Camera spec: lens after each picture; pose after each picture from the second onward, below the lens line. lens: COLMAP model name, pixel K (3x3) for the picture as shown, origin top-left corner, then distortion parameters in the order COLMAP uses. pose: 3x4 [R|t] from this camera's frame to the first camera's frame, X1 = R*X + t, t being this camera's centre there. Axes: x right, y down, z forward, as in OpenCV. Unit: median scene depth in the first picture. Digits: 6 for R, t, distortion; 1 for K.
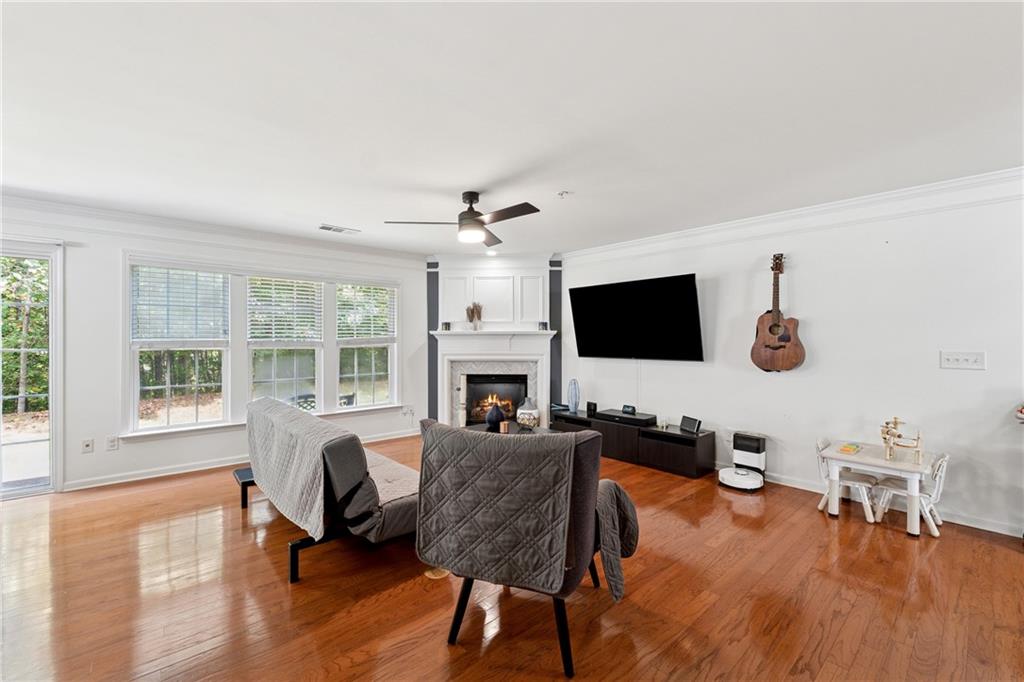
lens RADIAL K [[430.2, 0, 507.2], [0, 430.2, 344.8], [0, 0, 1]] dist [-0.003932, -0.001711]
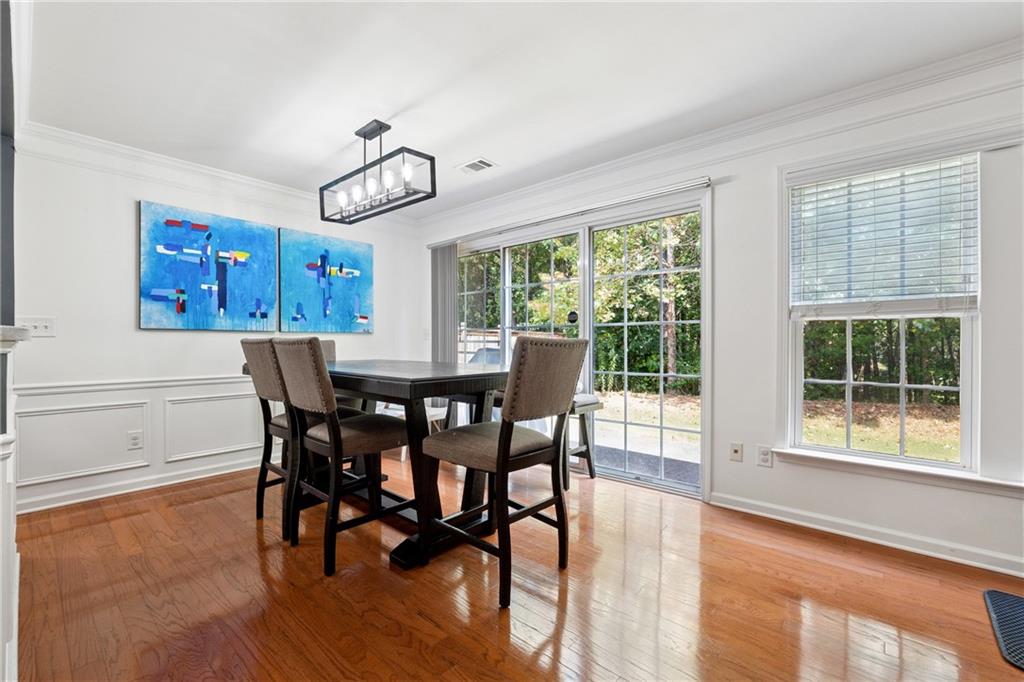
lens RADIAL K [[430.2, 0, 506.8], [0, 430.2, 341.6], [0, 0, 1]] dist [-0.003932, -0.001711]
pose [[0.133085, -0.000728, -0.991104, -0.191259], [-0.010123, 0.999947, -0.002093, 0.033239], [0.991053, 0.010312, 0.133071, 0.320740]]
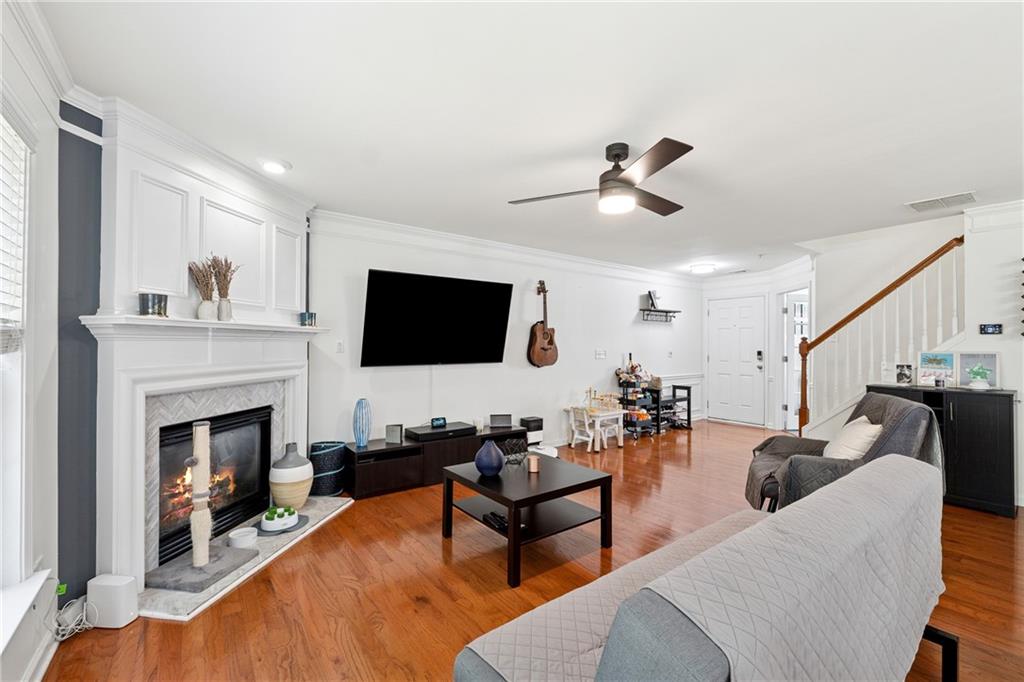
lens RADIAL K [[430.2, 0, 514.9], [0, 430.2, 337.5], [0, 0, 1]] dist [-0.003932, -0.001711]
pose [[0.076813, 0.014005, 0.996947, -0.494722], [0.004019, 0.999889, -0.014356, -0.008032], [-0.997037, 0.005109, 0.076748, 0.661795]]
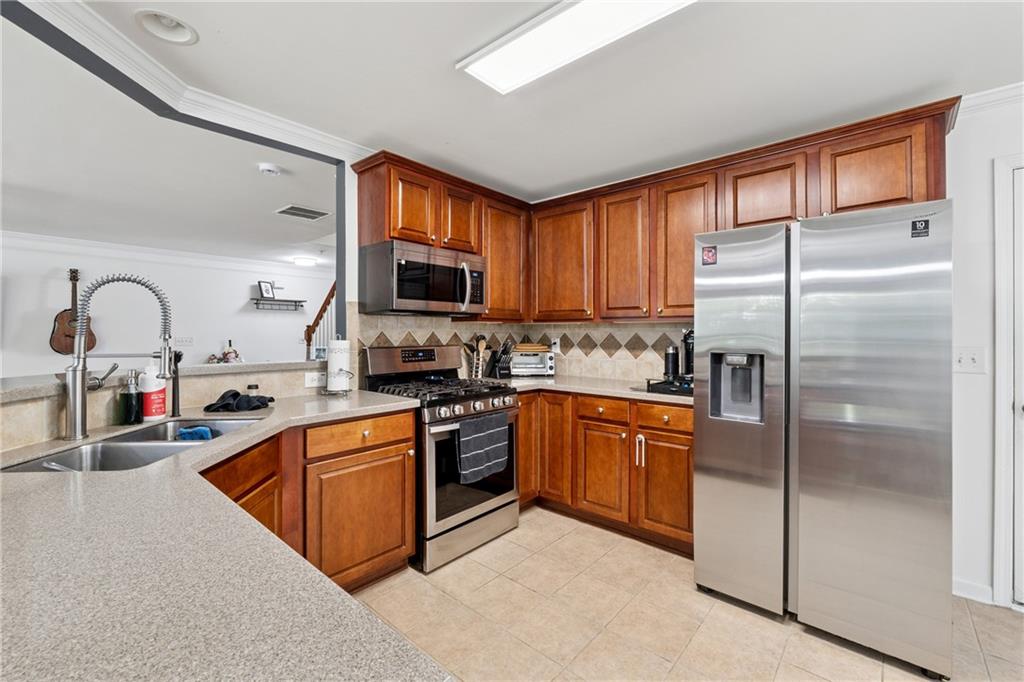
lens RADIAL K [[430.2, 0, 506.0], [0, 430.2, 334.5], [0, 0, 1]] dist [-0.003932, -0.001711]
pose [[-0.122847, -0.005144, 0.992412, -0.607528], [0.007553, 0.999953, 0.006118, -0.000111], [-0.992397, 0.008247, -0.122802, -0.137576]]
